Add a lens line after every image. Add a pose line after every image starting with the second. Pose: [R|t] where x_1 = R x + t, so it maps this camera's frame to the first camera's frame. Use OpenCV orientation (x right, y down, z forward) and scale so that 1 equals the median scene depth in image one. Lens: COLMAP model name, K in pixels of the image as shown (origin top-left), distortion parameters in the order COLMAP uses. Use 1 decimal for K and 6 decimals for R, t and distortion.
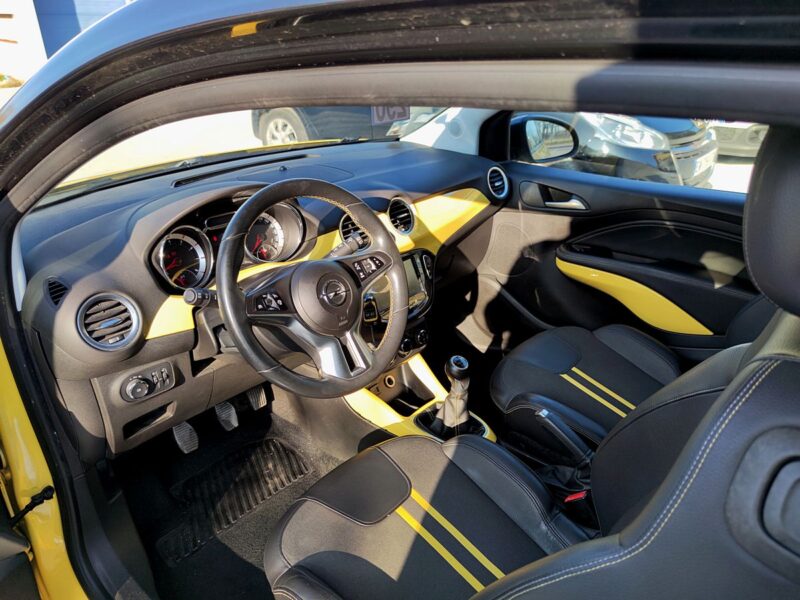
lens RADIAL K [[589.7, 0, 400.0], [0, 589.7, 300.0], [0, 0, 1]] dist [0.081970, -0.094592]
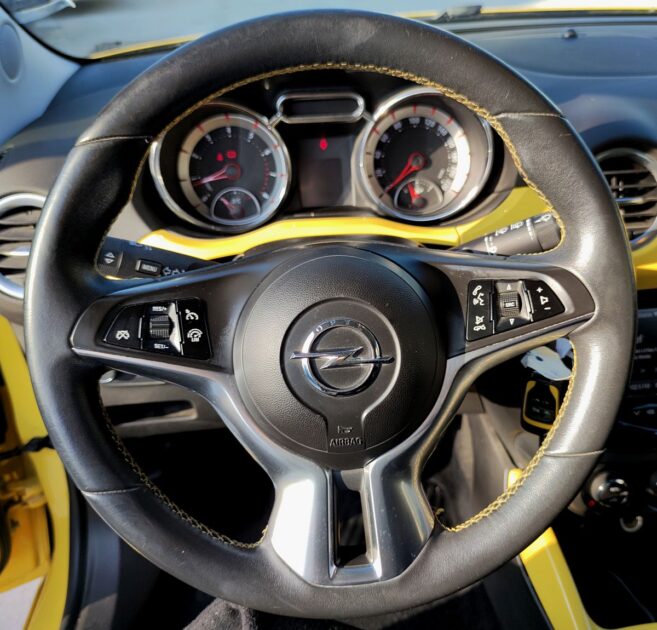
lens RADIAL K [[632.1, 0, 328.5], [0, 632.1, 315.0], [0, 0, 1]] dist [0.014669, -0.004111]
pose [[0.707876, 0.371199, -0.600935, 0.074990], [-0.276512, 0.928507, 0.247822, -0.106545], [0.649963, -0.009262, 0.759909, 0.613142]]
